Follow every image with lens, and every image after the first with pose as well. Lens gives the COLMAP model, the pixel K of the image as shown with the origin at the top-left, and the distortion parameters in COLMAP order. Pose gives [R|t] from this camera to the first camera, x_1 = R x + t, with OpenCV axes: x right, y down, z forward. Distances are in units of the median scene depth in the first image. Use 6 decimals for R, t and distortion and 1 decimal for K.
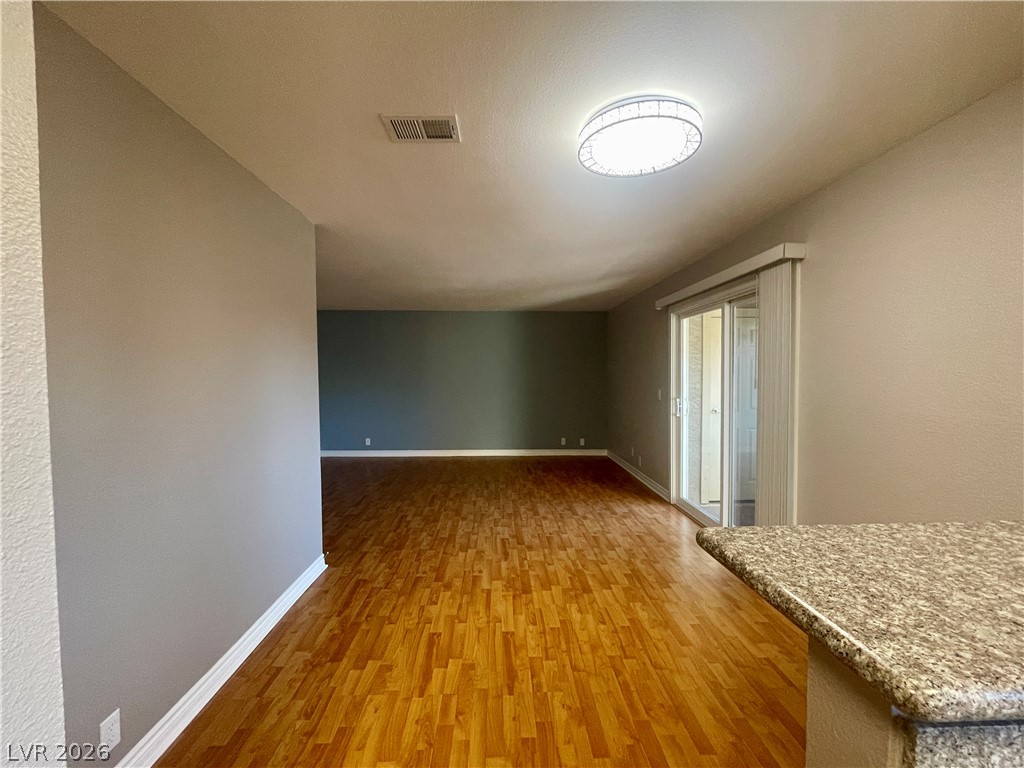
lens RADIAL K [[416.1, 0, 507.8], [0, 416.1, 378.1], [0, 0, 1]] dist [-0.003454, 0.000529]
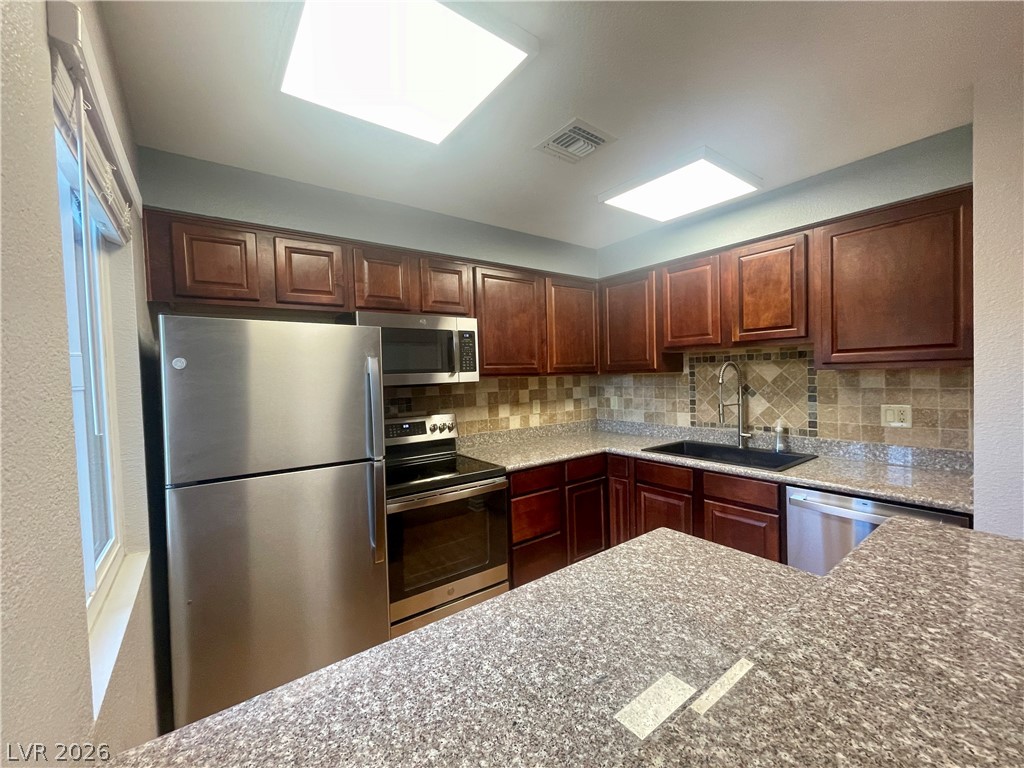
lens RADIAL K [[416.1, 0, 506.8], [0, 416.1, 387.5], [0, 0, 1]] dist [-0.003454, 0.000529]
pose [[-0.818073, 0.046362, -0.573243, 0.603296], [0.026722, 0.998733, 0.042639, -0.026469], [0.574494, 0.019564, -0.818275, 0.237730]]
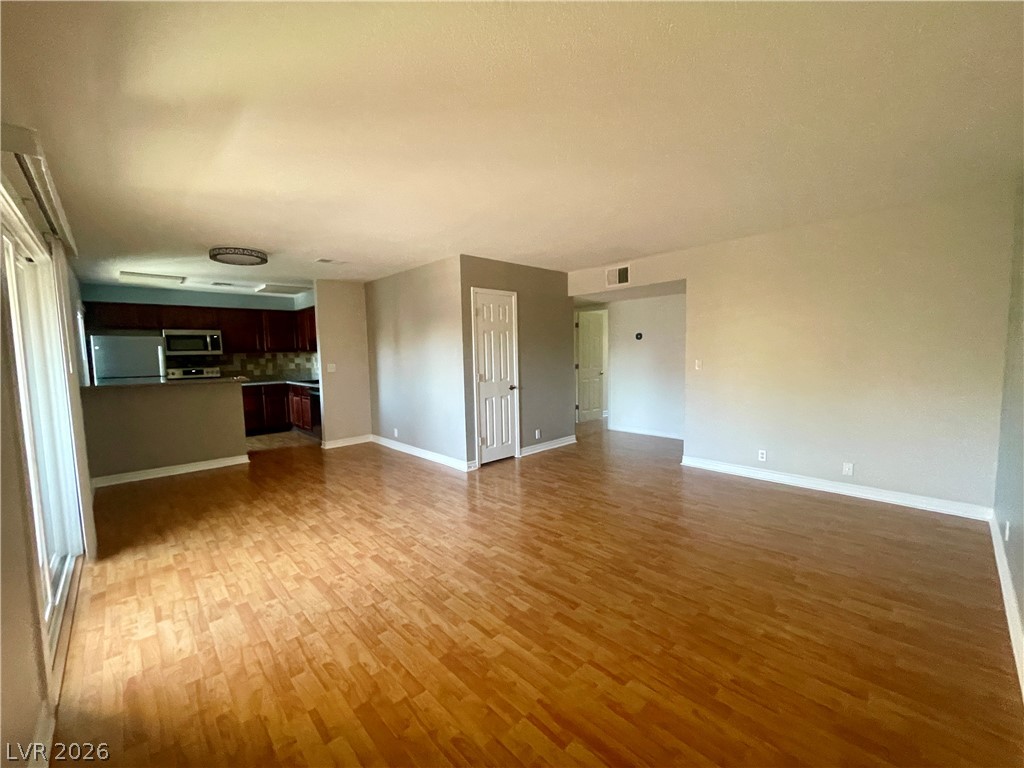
lens RADIAL K [[416.1, 0, 507.3], [0, 416.1, 385.3], [0, 0, 1]] dist [-0.003454, 0.000529]
pose [[-0.745430, 0.073265, -0.662546, 0.502478], [0.015771, 0.995602, 0.092351, -0.018513], [0.666398, 0.058392, -0.743306, 2.420419]]
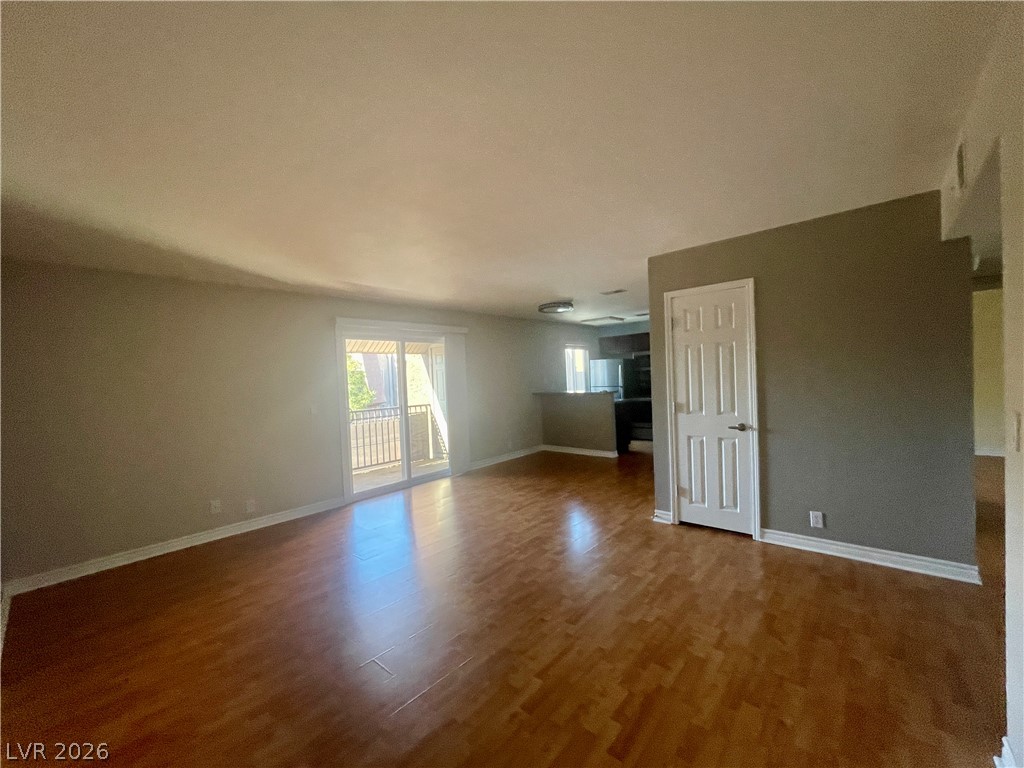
lens RADIAL K [[416.1, 0, 507.6], [0, 416.1, 388.0], [0, 0, 1]] dist [-0.003454, 0.000529]
pose [[-0.727950, 0.018384, 0.685384, -1.072841], [0.054684, 0.998013, 0.031311, -0.024465], [-0.683446, 0.060273, -0.727509, 2.383756]]
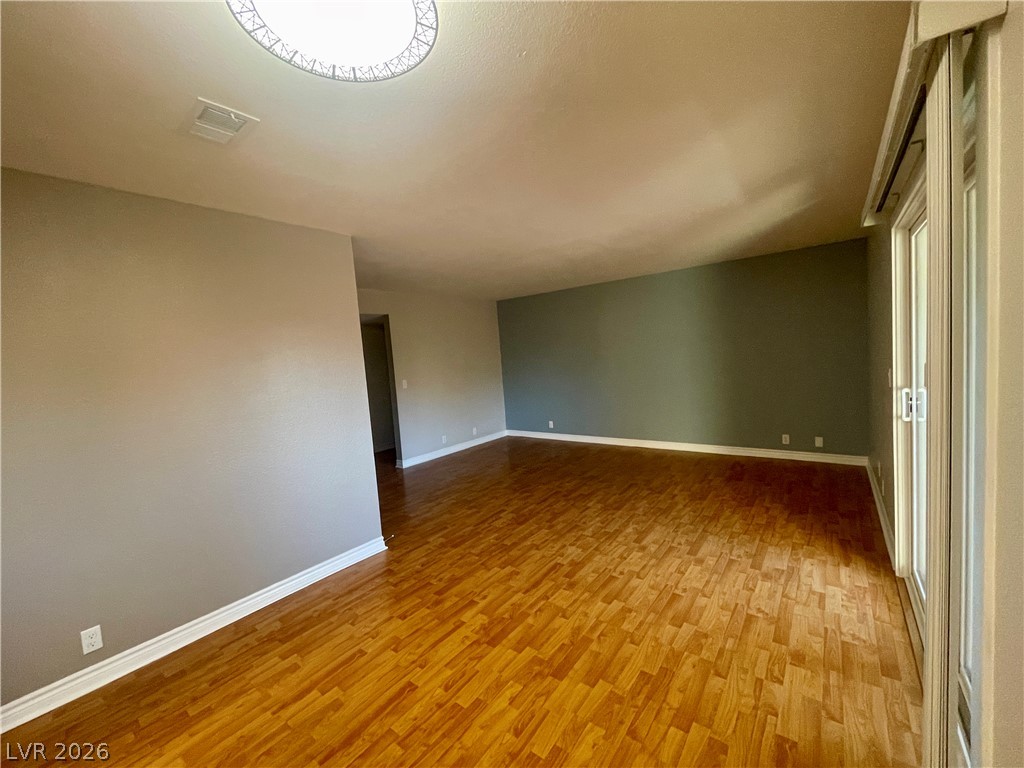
lens RADIAL K [[416.1, 0, 507.2], [0, 416.1, 383.3], [0, 0, 1]] dist [-0.003454, 0.000529]
pose [[0.772445, -0.008022, -0.635030, 0.550477], [0.058934, 0.996511, 0.059099, -0.030347], [0.632341, -0.083076, 0.770223, 0.416860]]
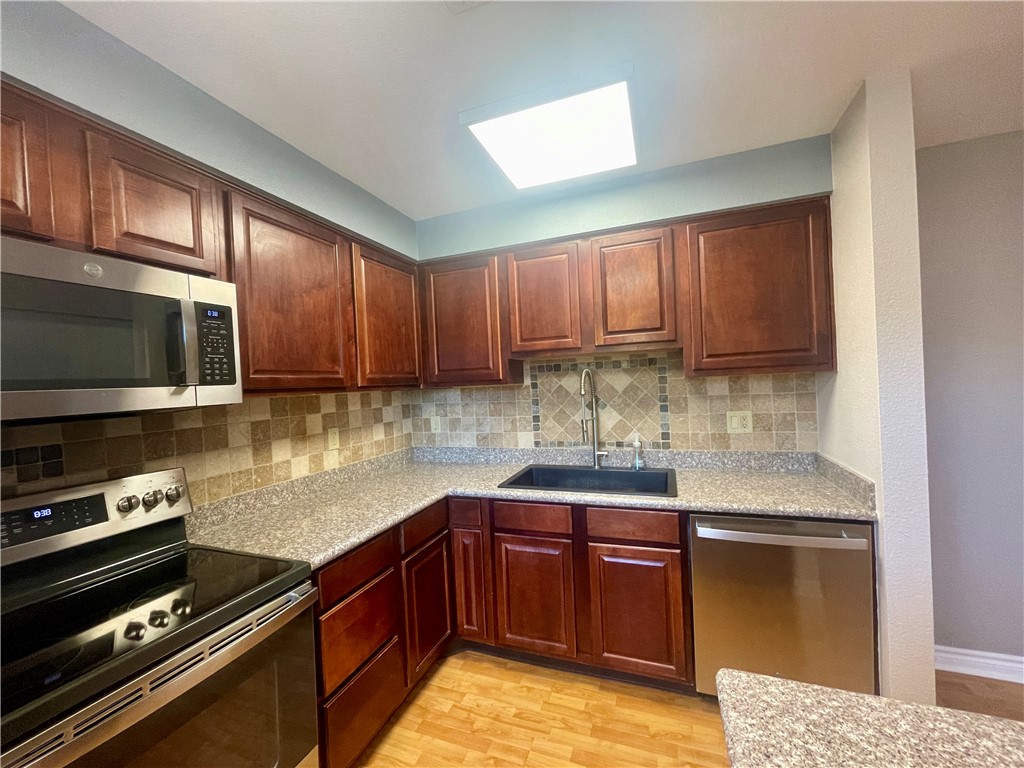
lens RADIAL K [[416.1, 0, 507.3], [0, 416.1, 387.0], [0, 0, 1]] dist [-0.003454, 0.000529]
pose [[-0.378042, 0.031639, -0.925248, 0.452170], [0.038022, 0.999103, 0.018629, -0.018267], [0.925007, -0.028137, -0.378906, -0.089408]]
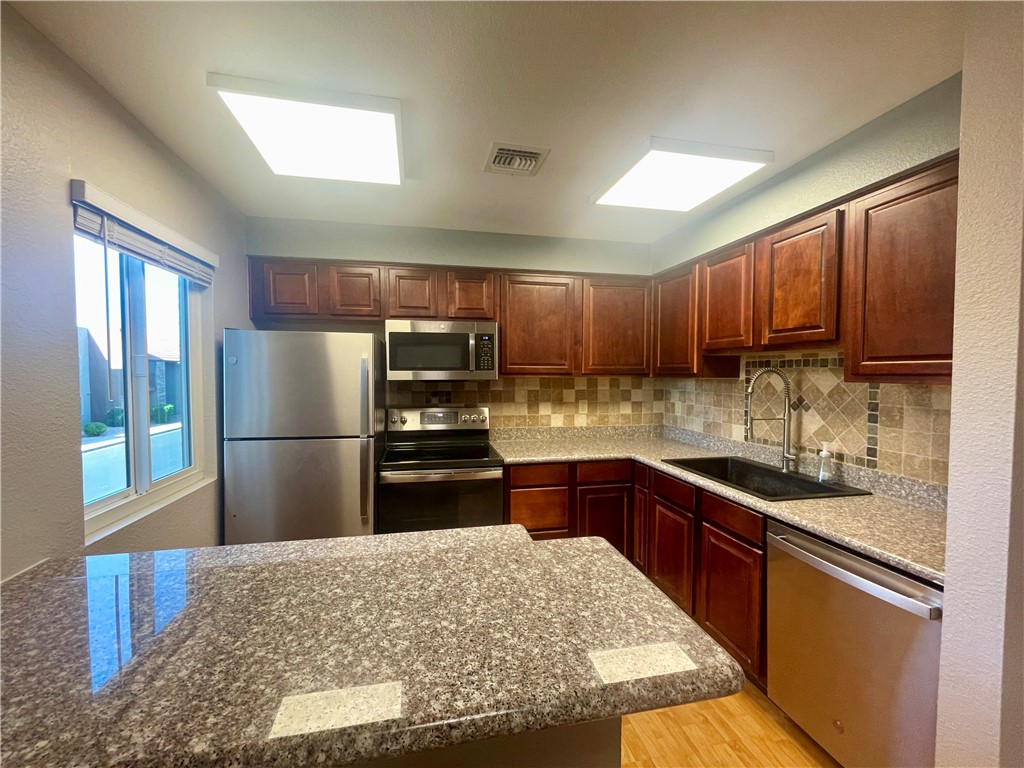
lens RADIAL K [[416.1, 0, 506.9], [0, 416.1, 386.1], [0, 0, 1]] dist [-0.003454, 0.000529]
pose [[-0.984239, 0.007361, -0.176689, 0.272502], [-0.000625, 0.998982, 0.045105, -0.032086], [0.176842, 0.044504, -0.983233, 0.454102]]
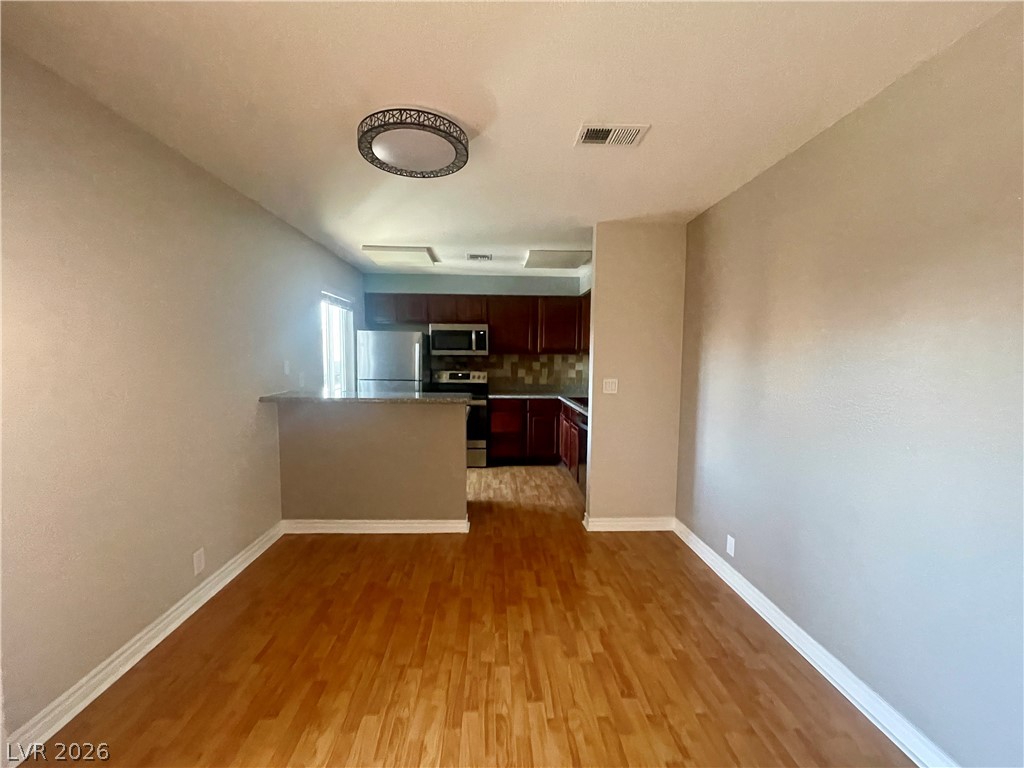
lens RADIAL K [[416.1, 0, 509.9], [0, 416.1, 384.3], [0, 0, 1]] dist [-0.003454, 0.000529]
pose [[-0.999742, -0.004841, -0.022179, 0.053312], [-0.006554, 0.996947, 0.077809, -0.017603], [0.021735, 0.077934, -0.996722, 1.363920]]
